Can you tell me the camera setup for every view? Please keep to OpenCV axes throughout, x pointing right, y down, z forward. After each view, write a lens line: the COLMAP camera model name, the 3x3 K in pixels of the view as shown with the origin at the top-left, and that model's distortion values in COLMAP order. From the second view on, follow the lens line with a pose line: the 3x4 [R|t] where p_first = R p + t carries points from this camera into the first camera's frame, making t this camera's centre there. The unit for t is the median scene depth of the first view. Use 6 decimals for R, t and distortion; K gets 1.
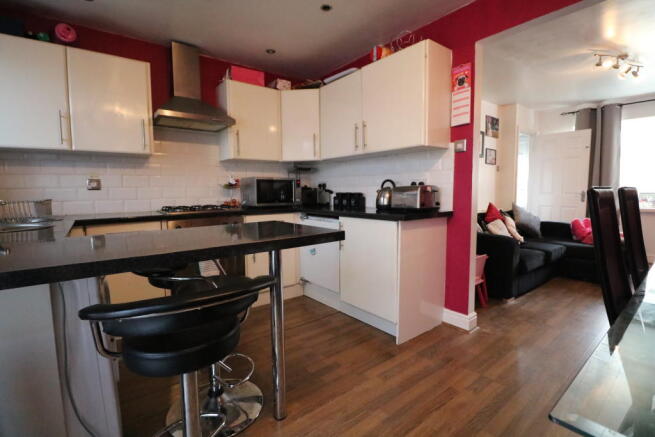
lens RADIAL K [[305.9, 0, 328.3], [0, 305.9, 215.4], [0, 0, 1]] dist [-0.018474, -0.002188]
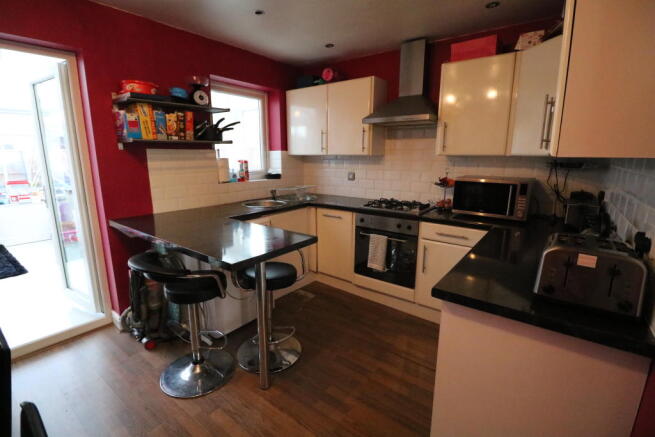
lens RADIAL K [[305.9, 0, 328.6], [0, 305.9, 217.5], [0, 0, 1]] dist [-0.018474, -0.002188]
pose [[0.244608, 0.206873, -0.947296, 0.443794], [-0.086079, 0.977750, 0.191296, -0.136112], [0.965794, 0.034750, 0.256973, 0.416006]]
